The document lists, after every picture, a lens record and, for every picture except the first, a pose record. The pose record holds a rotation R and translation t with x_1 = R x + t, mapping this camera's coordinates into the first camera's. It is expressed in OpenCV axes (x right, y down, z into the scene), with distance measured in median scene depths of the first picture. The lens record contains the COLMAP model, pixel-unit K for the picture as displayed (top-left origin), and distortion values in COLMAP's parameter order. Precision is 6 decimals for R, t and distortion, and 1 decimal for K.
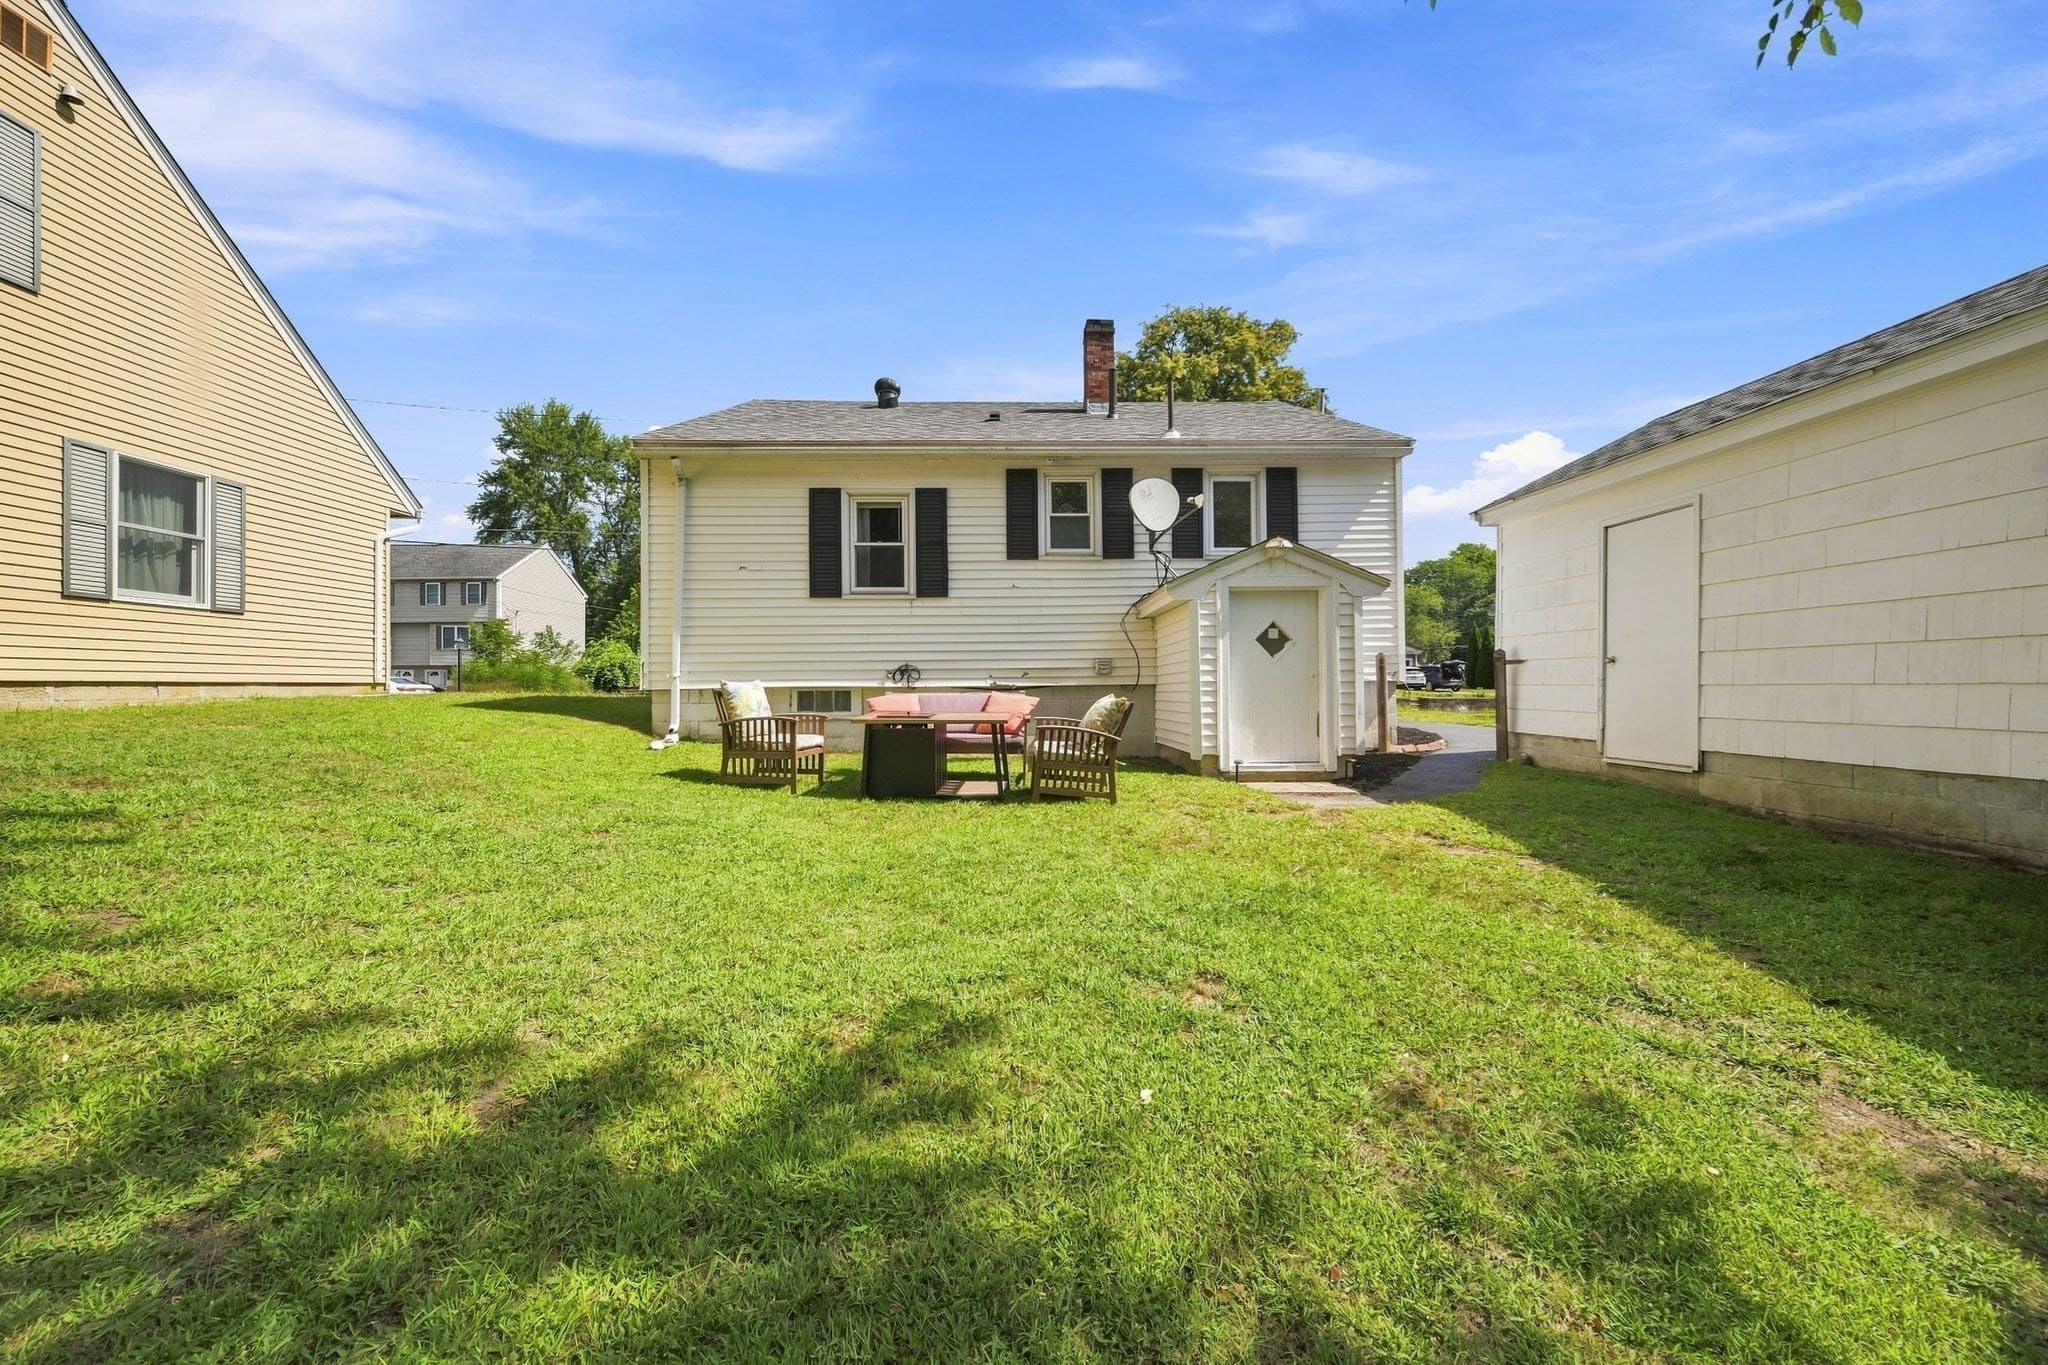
lens RADIAL K [[713.9, 0, 1024.0], [0, 713.9, 682.5], [0, 0, 1]] dist [0.008964, -0.005440]
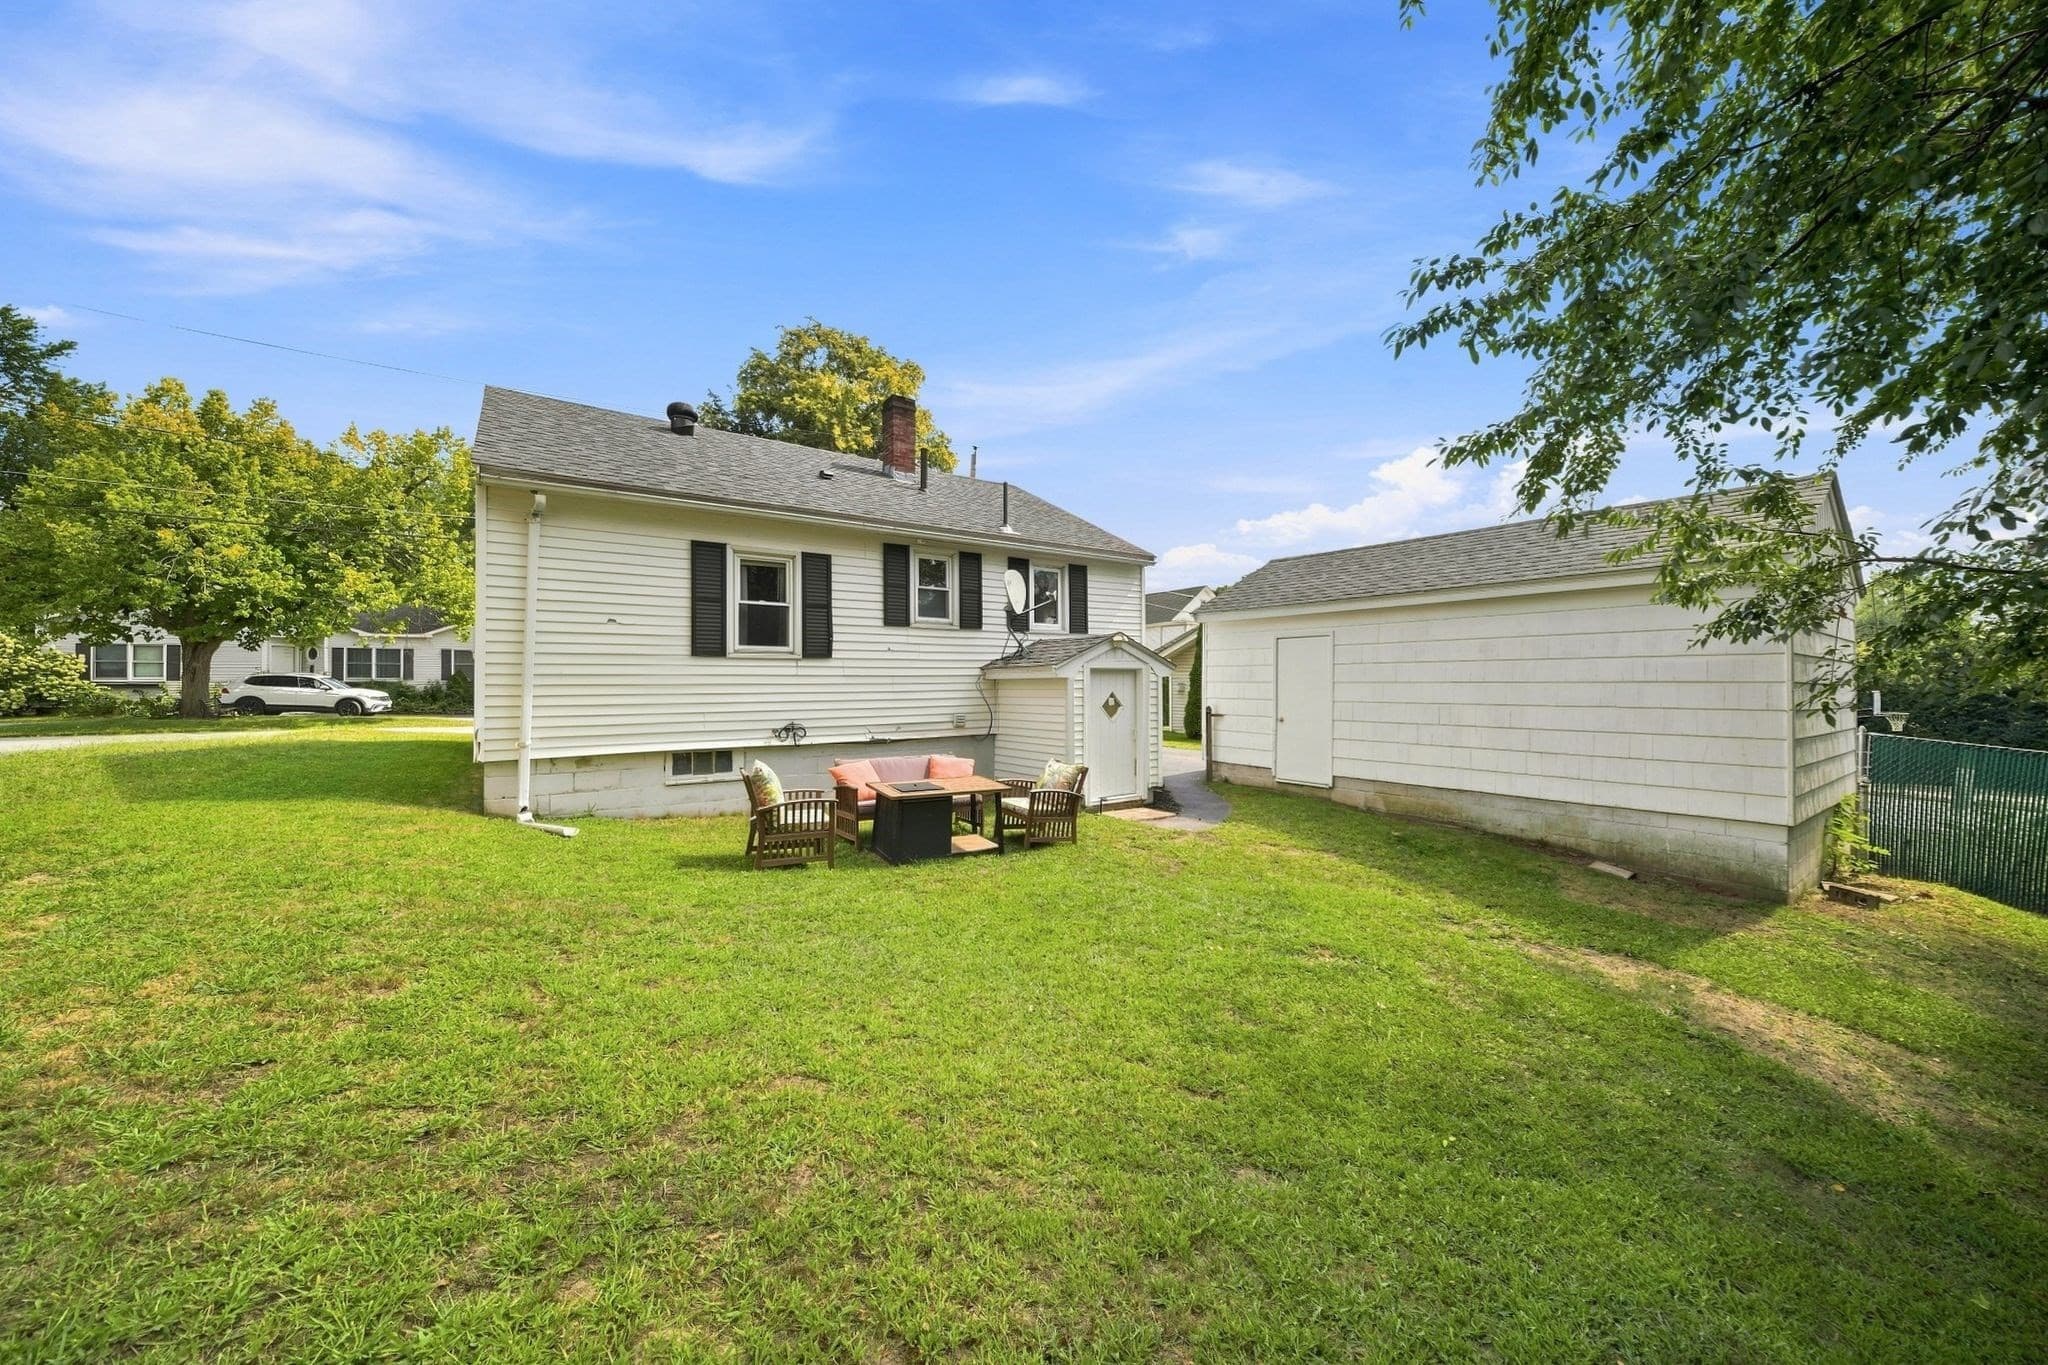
lens RADIAL K [[713.9, 0, 1024.0], [0, 713.9, 682.5], [0, 0, 1]] dist [0.008964, -0.005440]
pose [[0.834821, 0.007036, 0.550477, -0.451695], [-0.009061, 0.999958, 0.000961, -0.087115], [-0.550447, -0.005790, 0.834850, -0.041805]]
